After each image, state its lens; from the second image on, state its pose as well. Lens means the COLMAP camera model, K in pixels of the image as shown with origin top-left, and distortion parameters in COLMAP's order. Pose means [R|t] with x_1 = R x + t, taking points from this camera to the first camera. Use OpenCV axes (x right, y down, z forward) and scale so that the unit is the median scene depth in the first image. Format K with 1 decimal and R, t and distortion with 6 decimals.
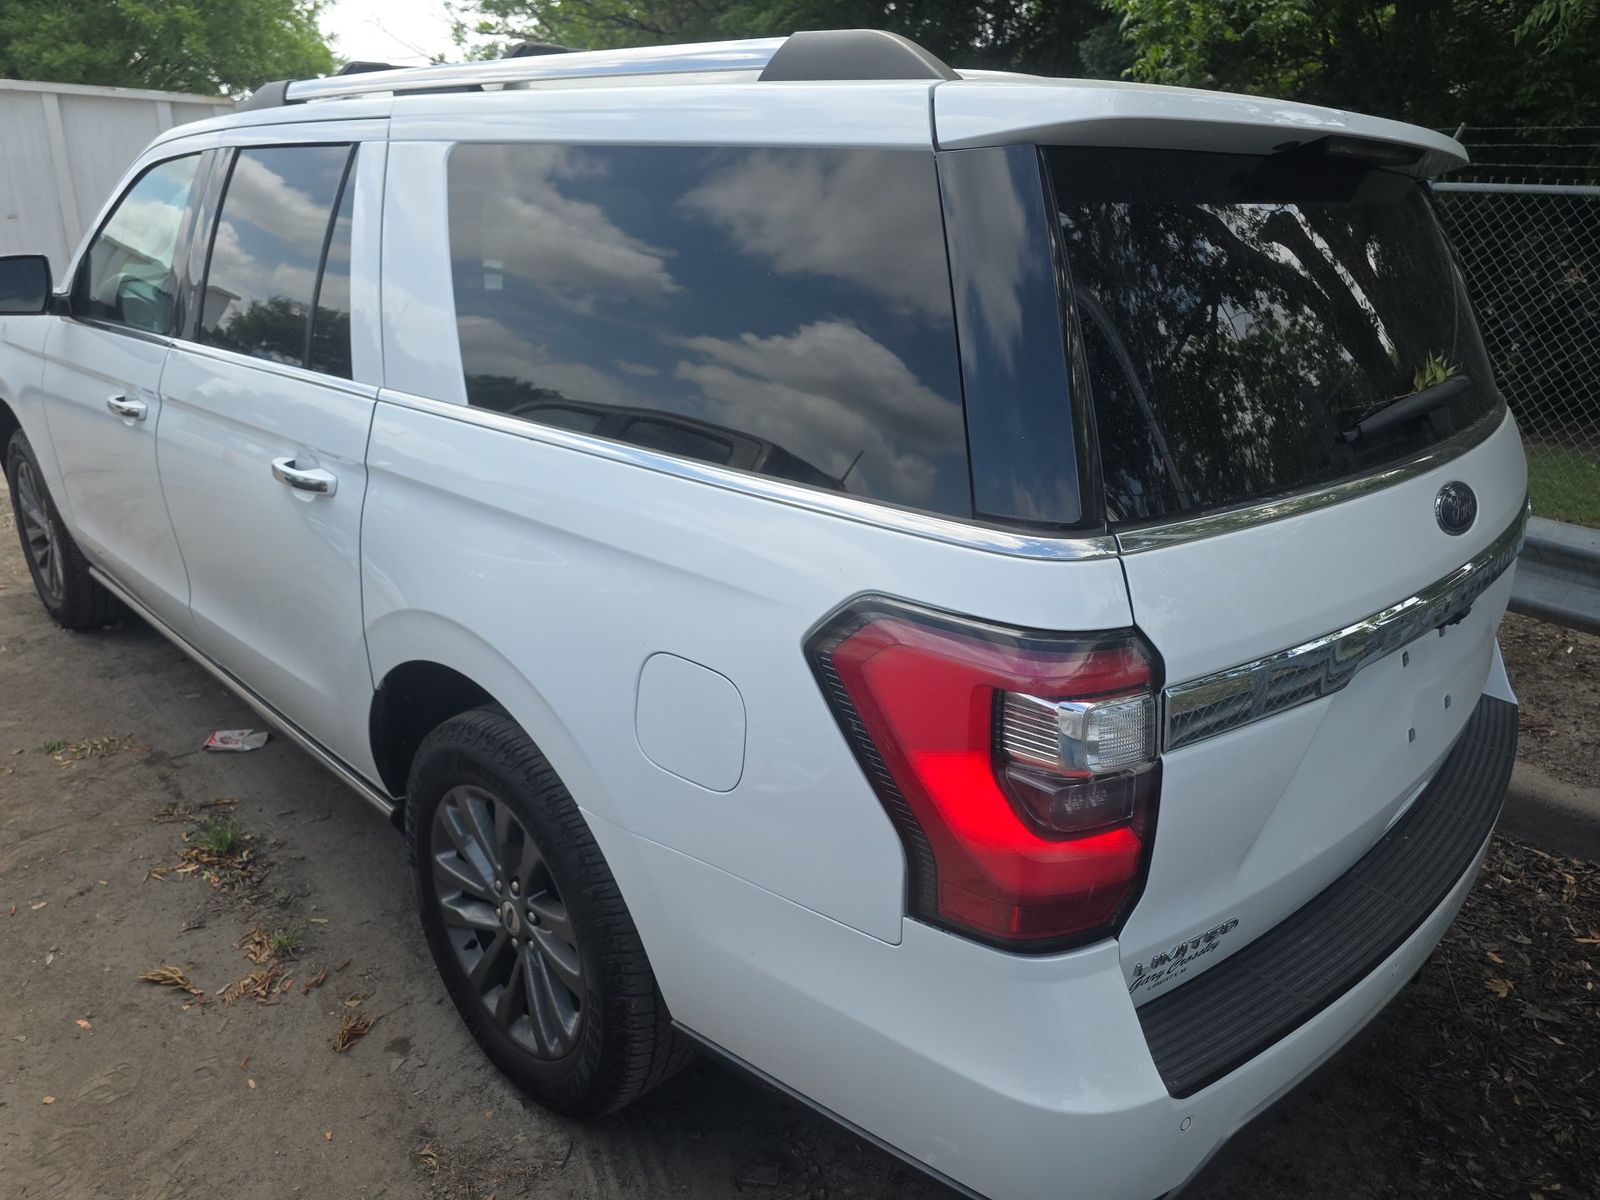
lens RADIAL K [[1074.0, 0, 771.6], [0, 1074.0, 586.3], [0, 0, 1]] dist [0.063975, -0.054257]
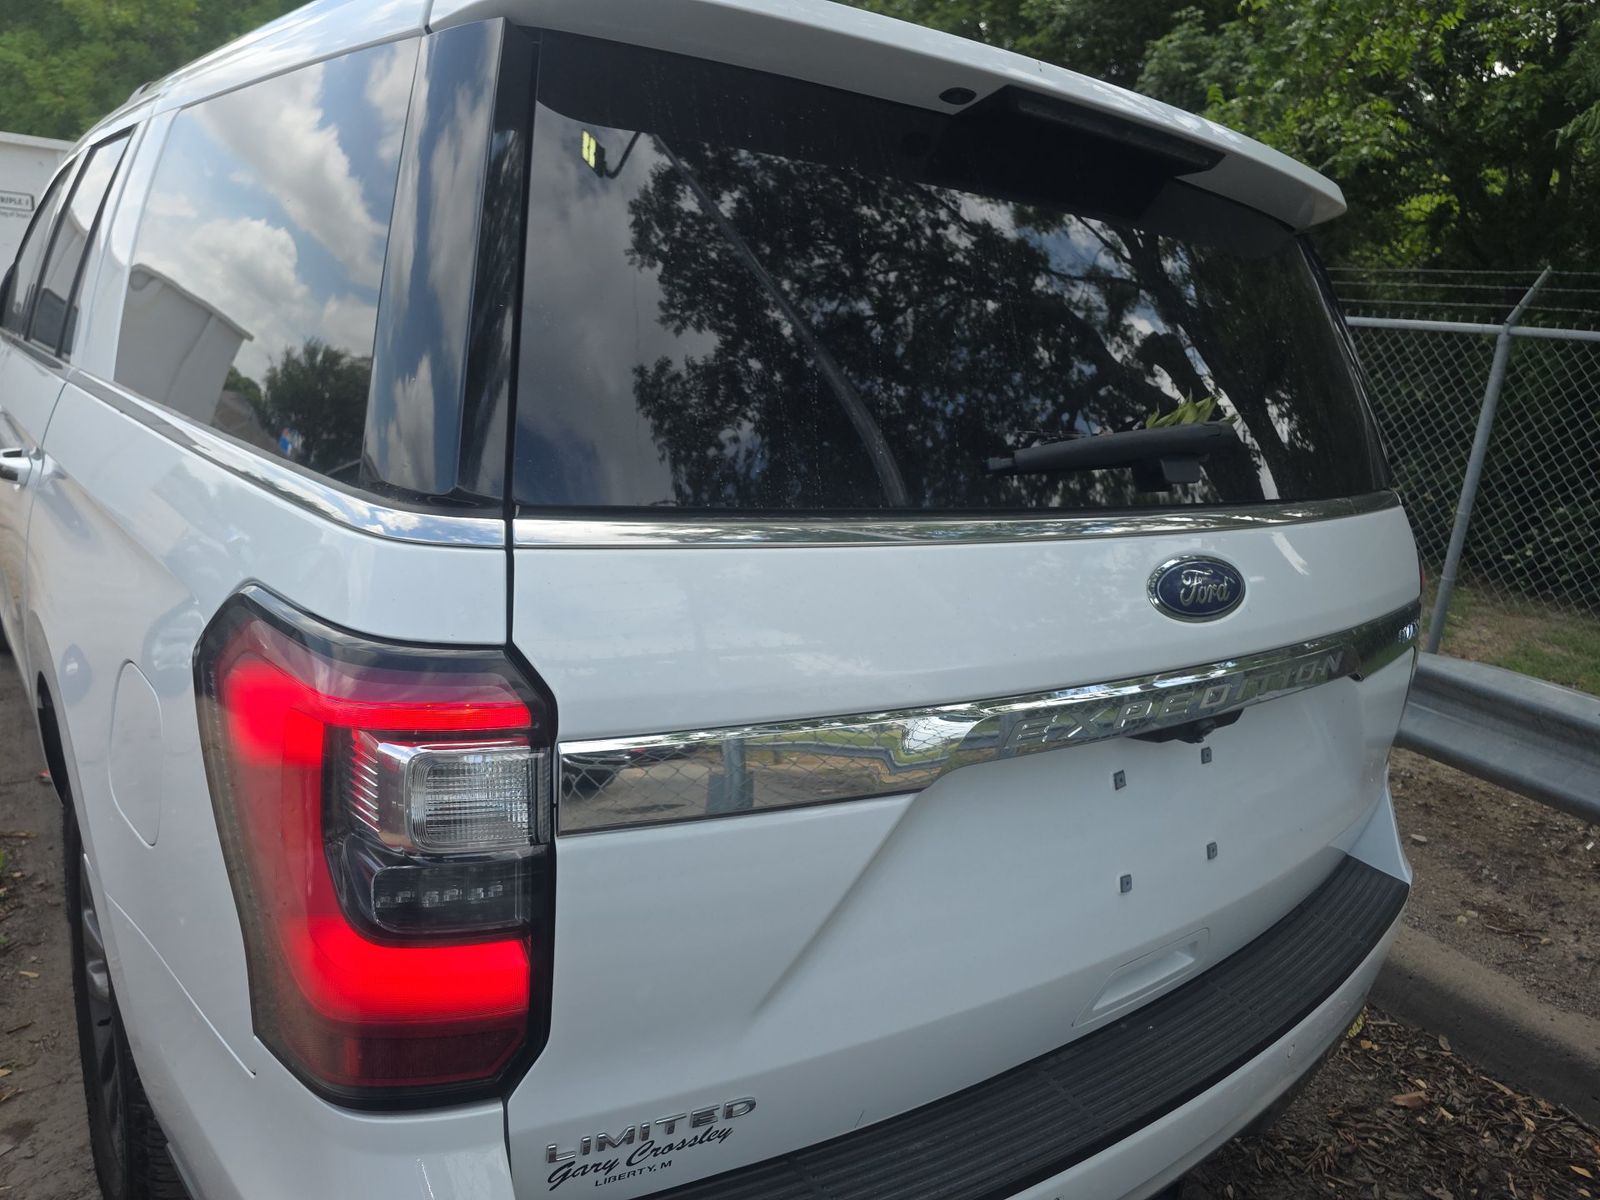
lens RADIAL K [[1081.0, 0, 800.0], [0, 1081.0, 600.0], [0, 0, 1]] dist [0.042655, -0.036506]
pose [[0.991006, 0.100611, -0.088230, 0.231072], [-0.108921, 0.989494, -0.095067, 0.021850], [0.077739, 0.103822, 0.991553, 0.124330]]
